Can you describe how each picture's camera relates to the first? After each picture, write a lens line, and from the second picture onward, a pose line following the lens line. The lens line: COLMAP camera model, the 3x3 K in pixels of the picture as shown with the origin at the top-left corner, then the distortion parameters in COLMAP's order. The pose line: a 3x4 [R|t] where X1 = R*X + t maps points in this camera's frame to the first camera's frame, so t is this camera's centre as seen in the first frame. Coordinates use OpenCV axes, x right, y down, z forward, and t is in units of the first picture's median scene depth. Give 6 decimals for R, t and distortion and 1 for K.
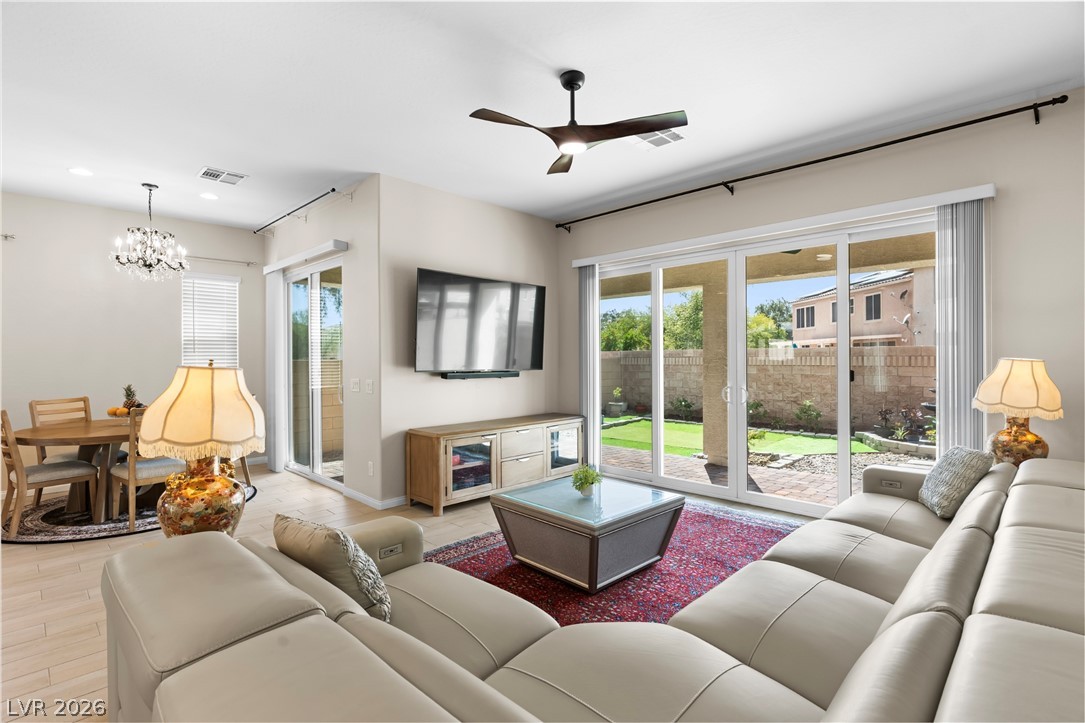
lens RADIAL K [[513.6, 0, 542.5], [0, 513.6, 361.5], [0, 0, 1]] dist [0.001961, 0.000823]
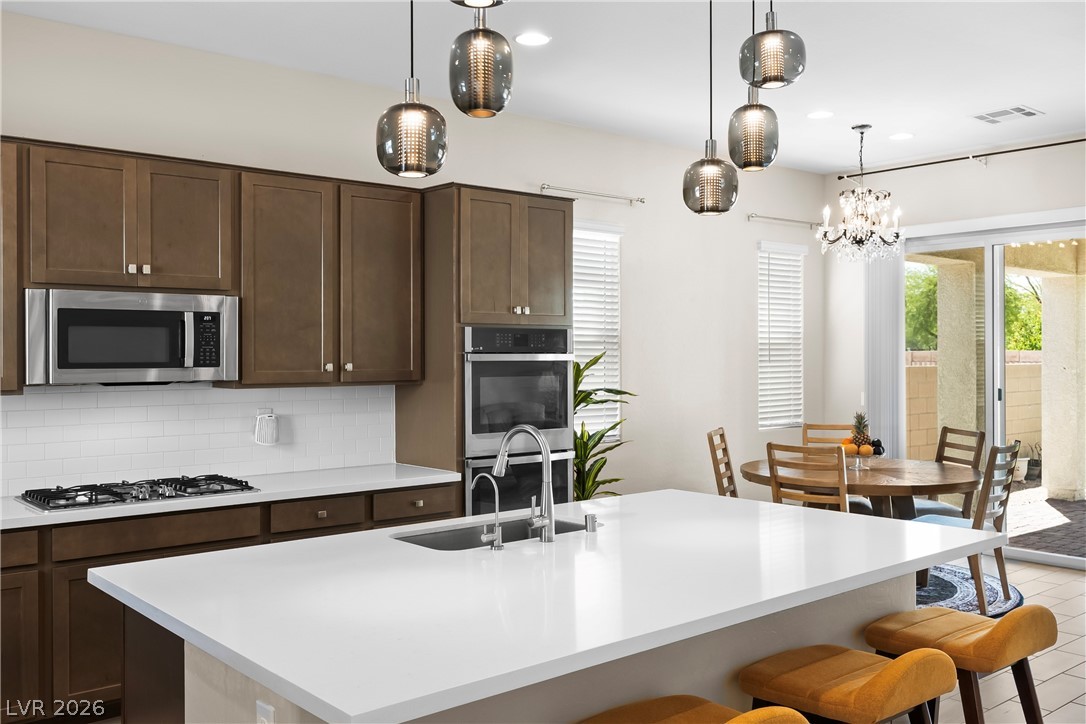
lens RADIAL K [[979.4, 0, 543.0], [0, 979.4, 362.0], [0, 0, 1]] dist [0.000478, 0.005822]
pose [[0.997161, 0.003797, -0.075202, -1.078593], [-0.003676, 0.999992, 0.001748, -0.023629], [0.075208, -0.001467, 0.997167, -0.336981]]
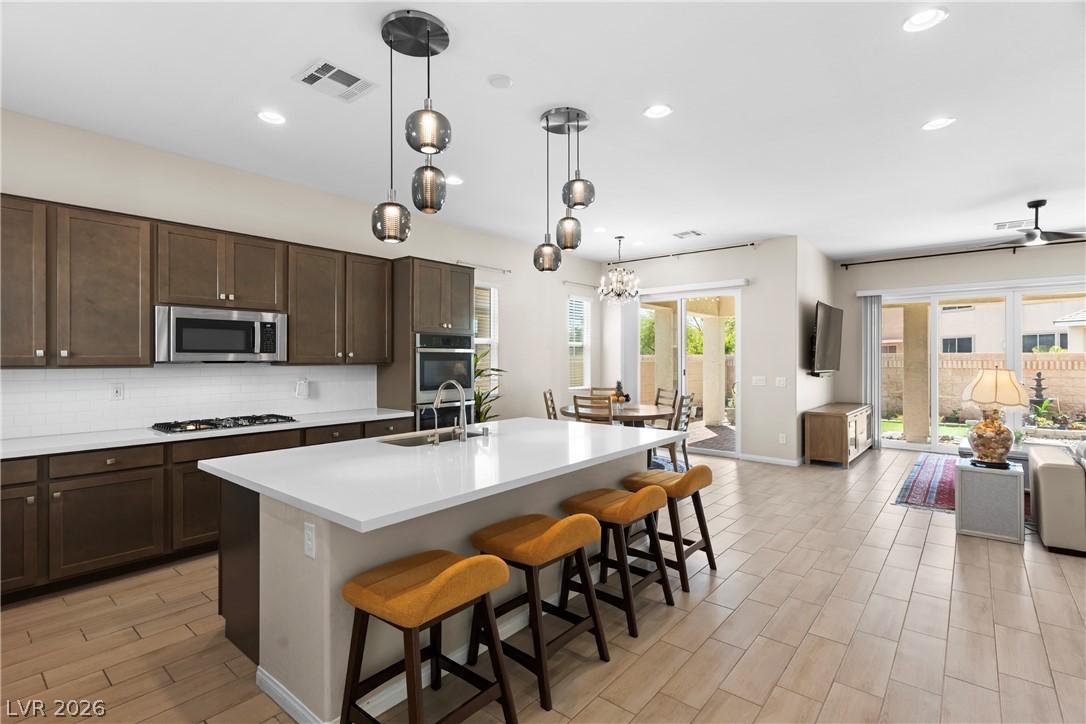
lens RADIAL K [[514.1, 0, 543.0], [0, 514.1, 362.0], [0, 0, 1]] dist [0.001961, 0.000823]
pose [[0.995442, 0.005056, 0.095232, -1.086074], [-0.004917, 0.999986, -0.001703, -0.002191], [-0.095240, 0.001227, 0.995454, -0.344119]]
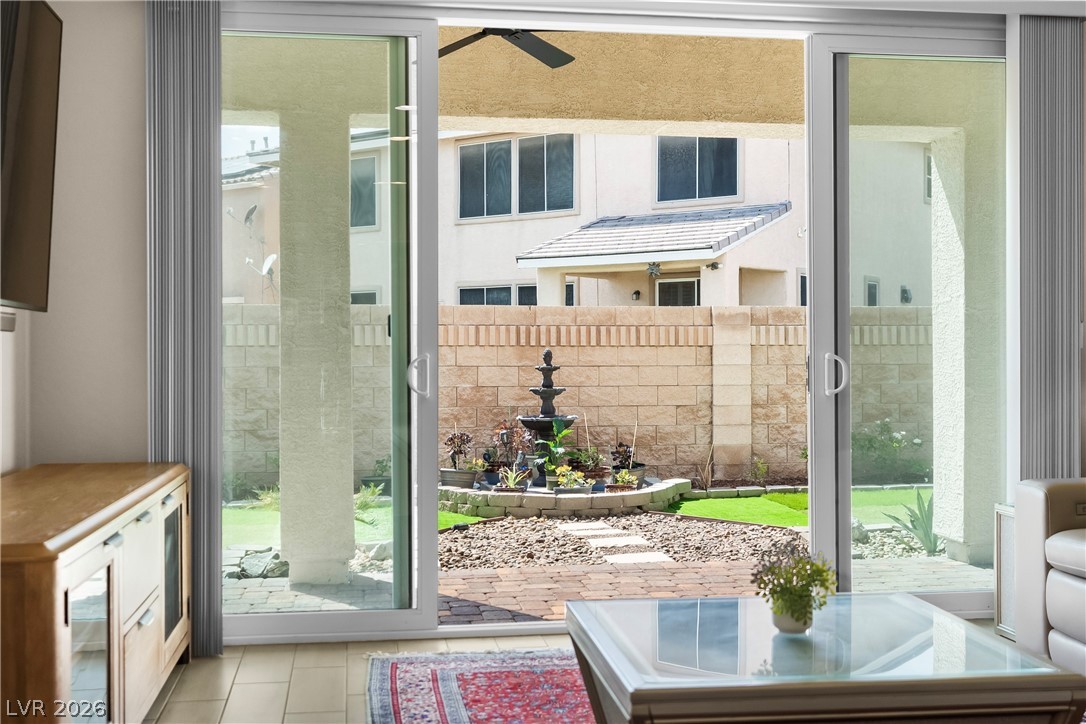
lens RADIAL K [[1275.6, 0, 543.0], [0, 1275.6, 362.0], [0, 0, 1]] dist [0.009101, 0.000717]
pose [[0.588121, 0.000072, 0.808773, -0.480146], [0.003461, 0.999991, -0.002606, 0.055501], [-0.808766, 0.004332, 0.588115, 0.438104]]
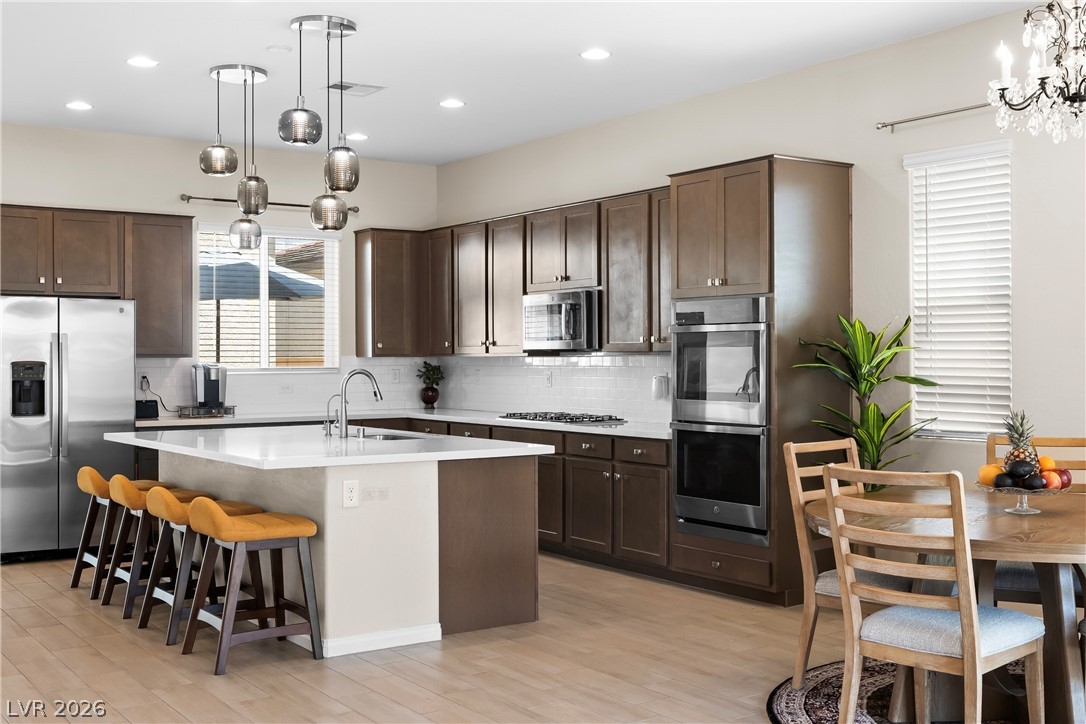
lens RADIAL K [[1185.1, 0, 543.0], [0, 1185.1, 362.0], [0, 0, 1]] dist [-0.002703, 0.007923]
pose [[-0.175802, 0.009643, -0.984378, 0.167118], [-0.001910, 0.999947, 0.010136, -0.002013], [0.984424, 0.003663, -0.175774, 0.787353]]
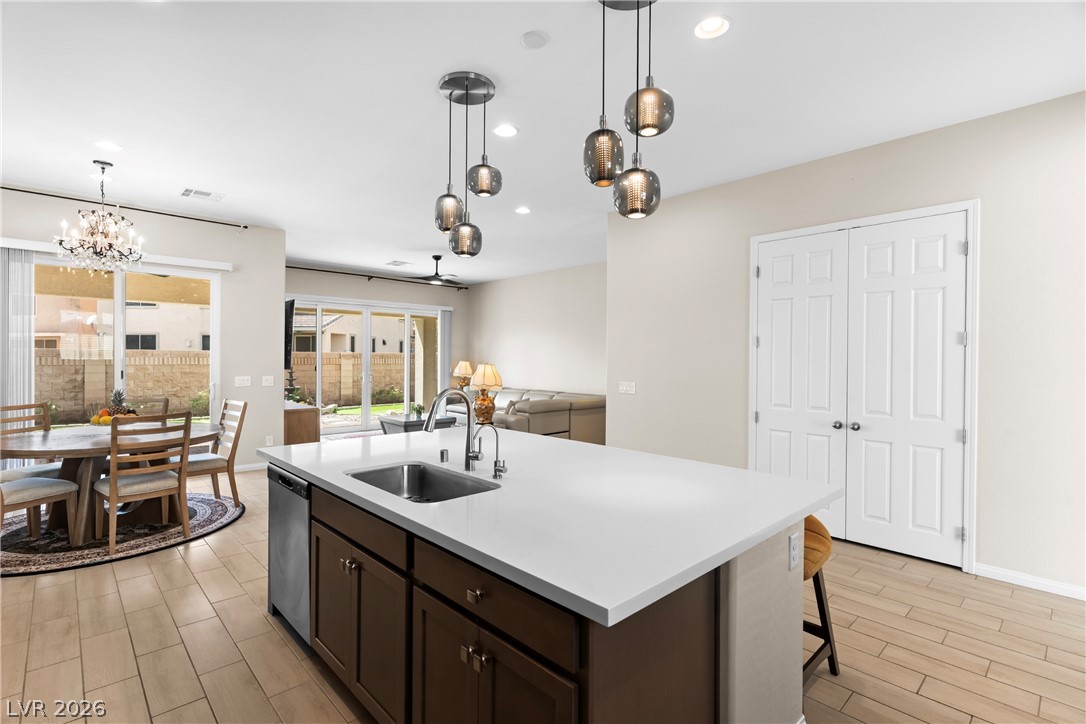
lens RADIAL K [[514.1, 0, 543.0], [0, 514.1, 362.0], [0, 0, 1]] dist [0.001961, 0.000823]
pose [[0.021939, -0.001522, 0.999758, -1.609296], [-0.000400, 0.999999, 0.001531, -0.004337], [-0.999759, -0.000434, 0.021939, 0.247705]]
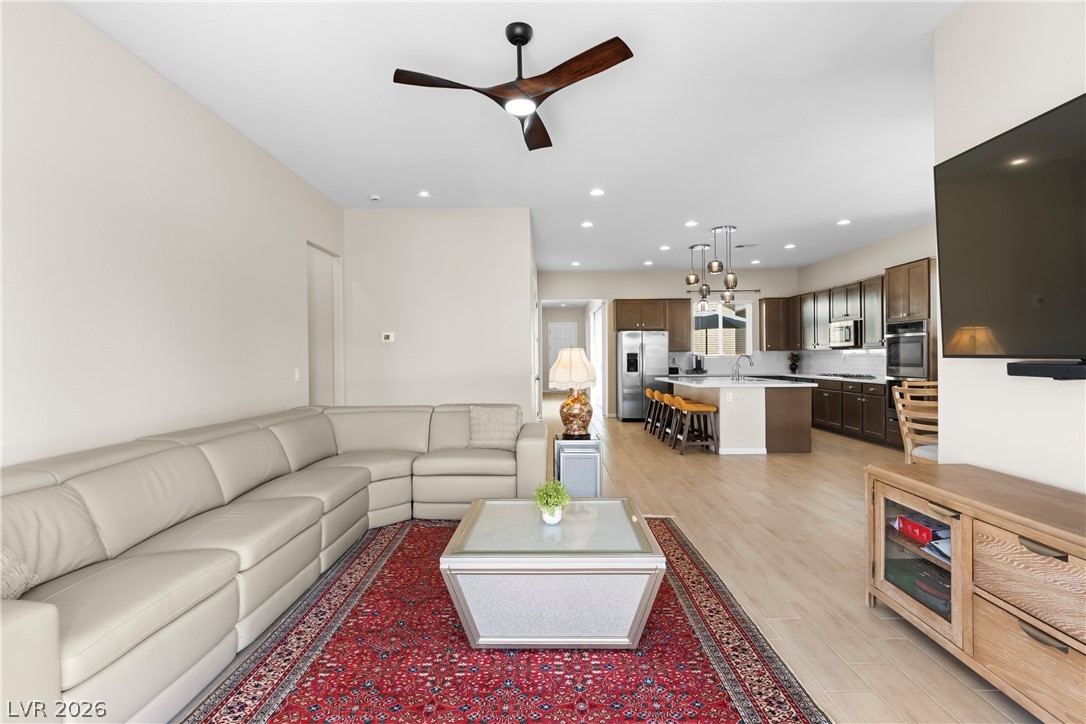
lens RADIAL K [[533.1, 0, 543.0], [0, 533.1, 362.0], [0, 0, 1]] dist [-0.000201, 0.000254]
pose [[-0.711066, 0.018346, -0.702886, 0.438072], [0.008987, 0.999815, 0.017004, 0.010711], [0.703068, 0.005774, -0.711099, 1.064728]]
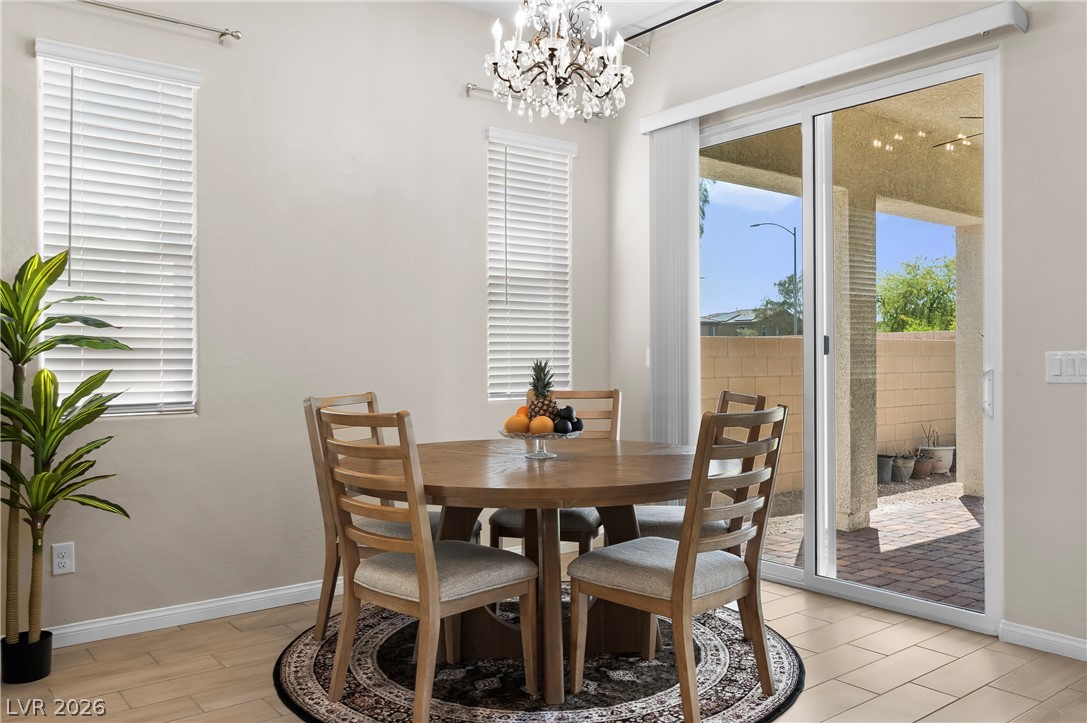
lens RADIAL K [[869.2, 0, 543.5], [0, 869.2, 361.5], [0, 0, 1]] dist [-0.001407, -0.000397]
pose [[0.994152, 0.002042, -0.107973, -0.685744], [-0.002178, 0.999997, -0.001142, 0.043834], [0.107971, 0.001370, 0.994153, 0.309654]]
